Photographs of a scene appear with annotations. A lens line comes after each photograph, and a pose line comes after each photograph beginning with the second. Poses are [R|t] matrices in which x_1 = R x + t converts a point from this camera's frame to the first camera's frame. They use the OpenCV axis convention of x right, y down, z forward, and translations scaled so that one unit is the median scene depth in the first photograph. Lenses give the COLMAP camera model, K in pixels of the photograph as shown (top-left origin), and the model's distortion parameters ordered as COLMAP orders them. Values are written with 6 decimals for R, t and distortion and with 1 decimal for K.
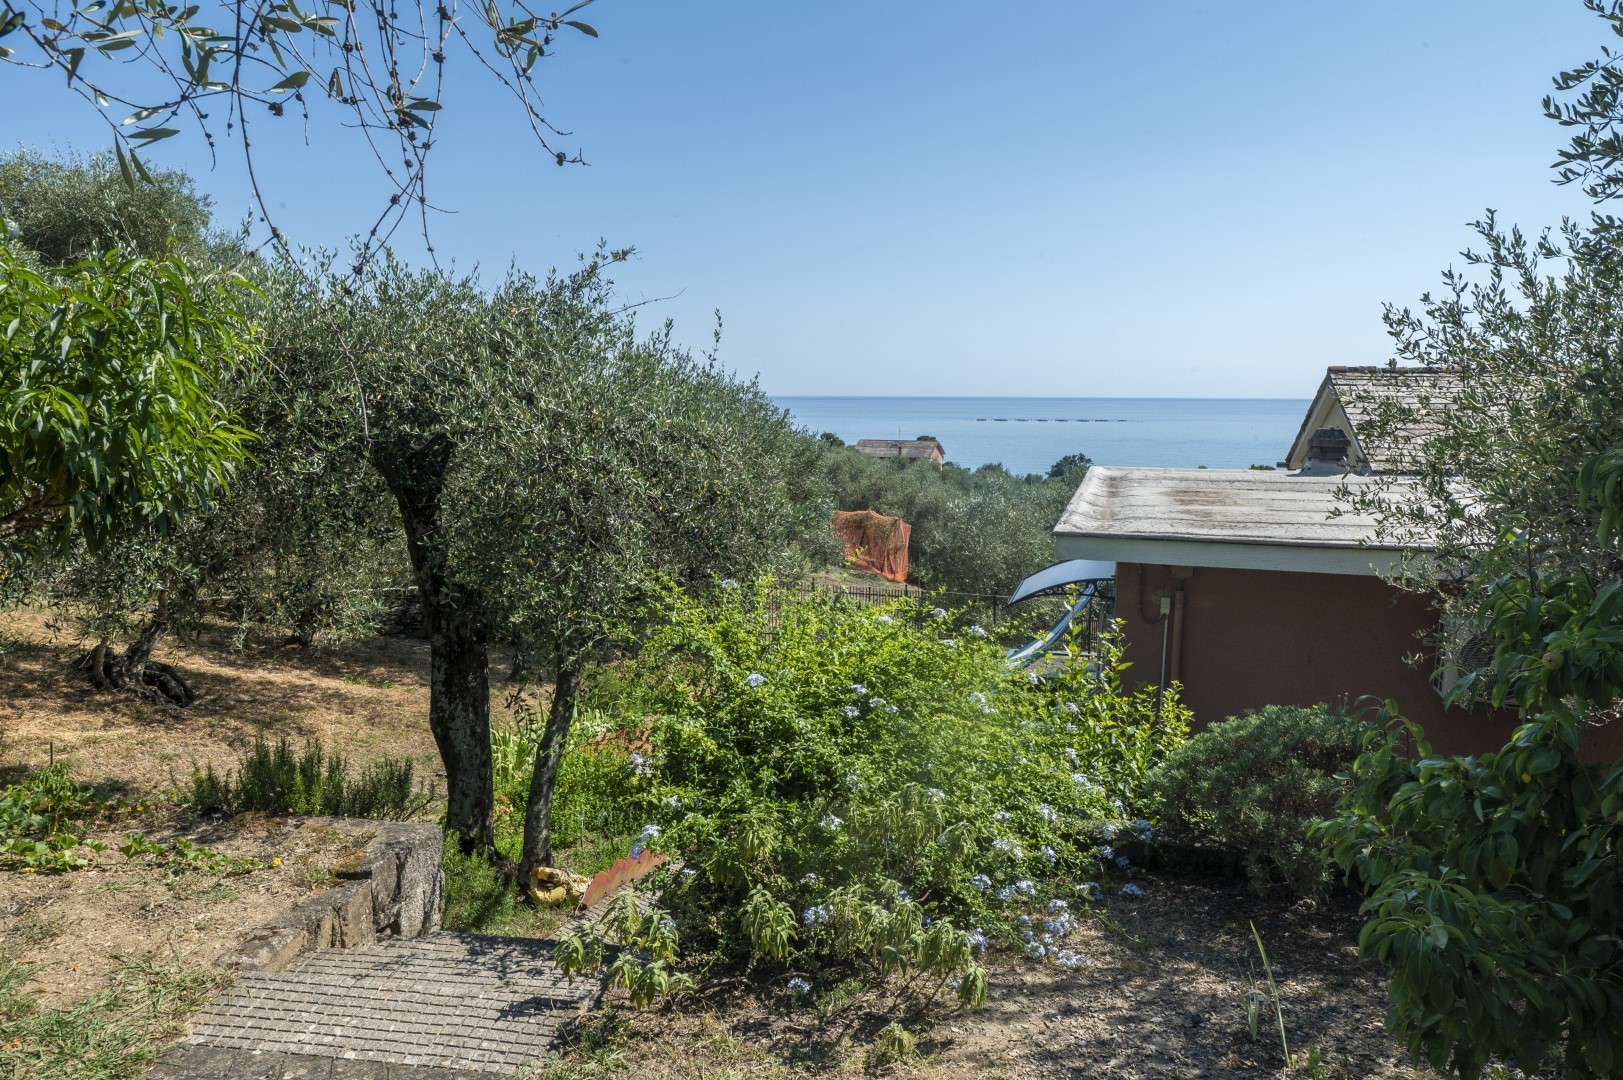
lens RADIAL K [[1078.6, 0, 808.1], [0, 1078.6, 539.3], [0, 0, 1]] dist [-0.003843, 0.000400]
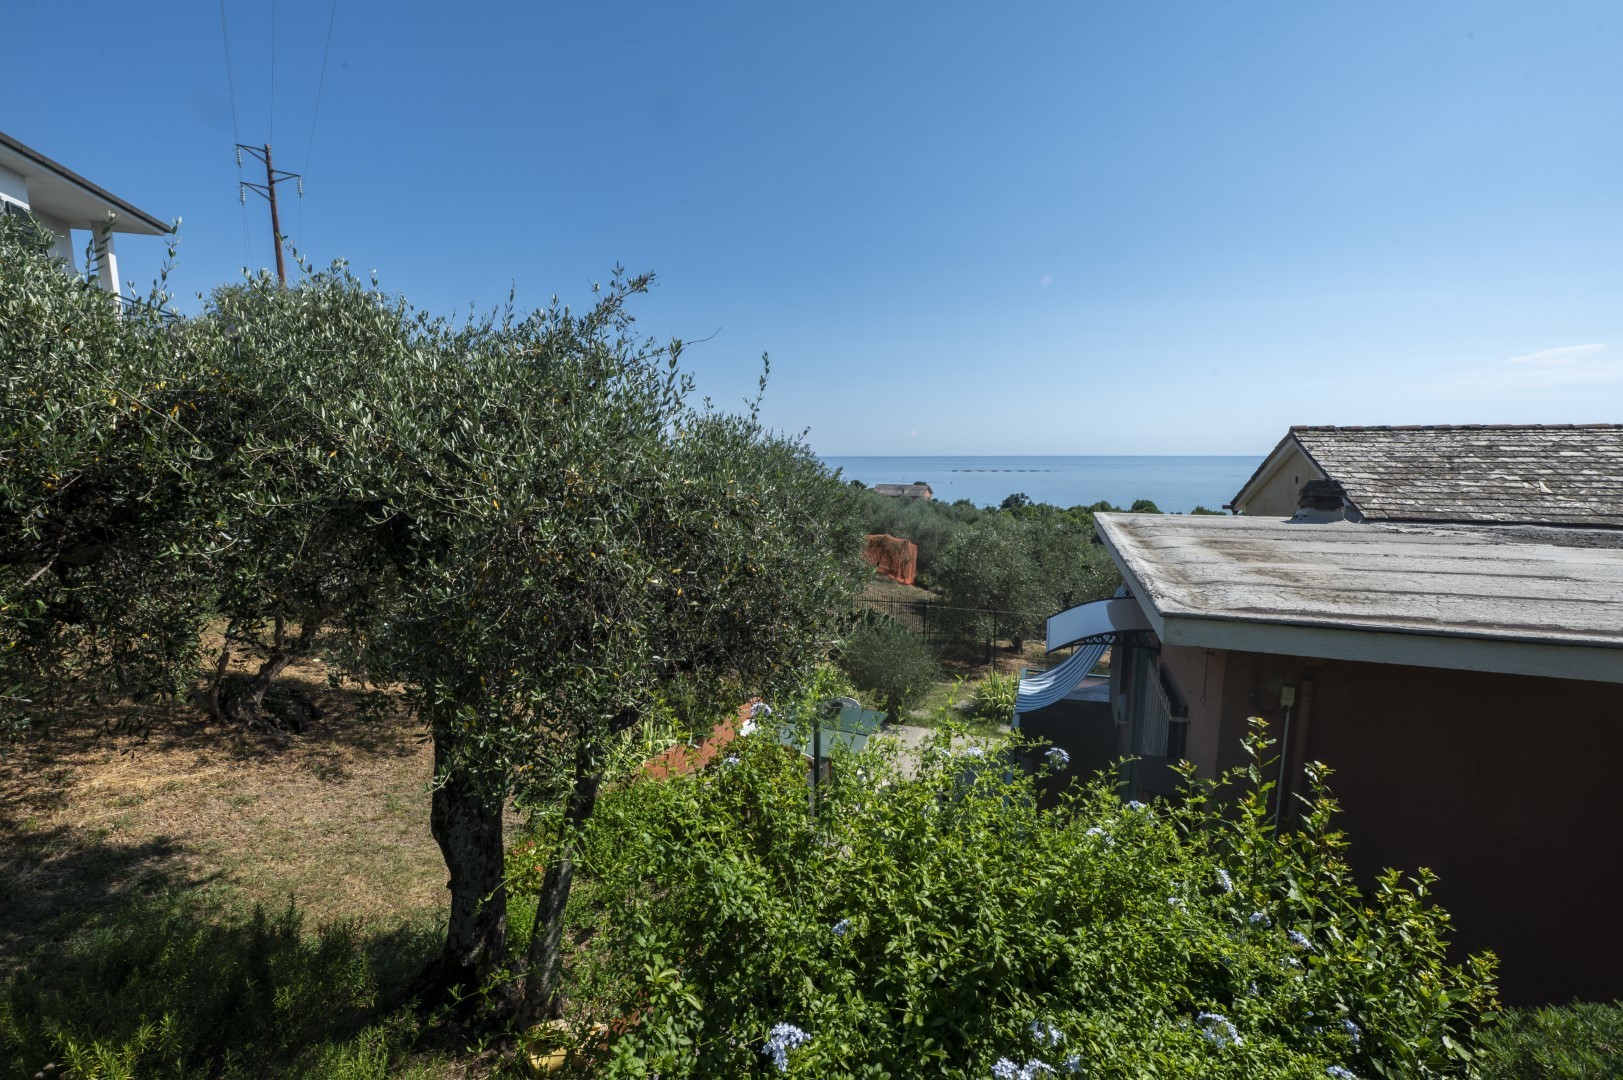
lens RADIAL K [[658.5, 0, 815.4], [0, 658.5, 538.9], [0, 0, 1]] dist [0.001932, 0.000028]
pose [[0.999194, -0.001498, -0.040110, -0.008565], [0.001170, 0.999966, -0.008203, -0.031737], [0.040121, 0.008149, 0.999162, 0.260012]]
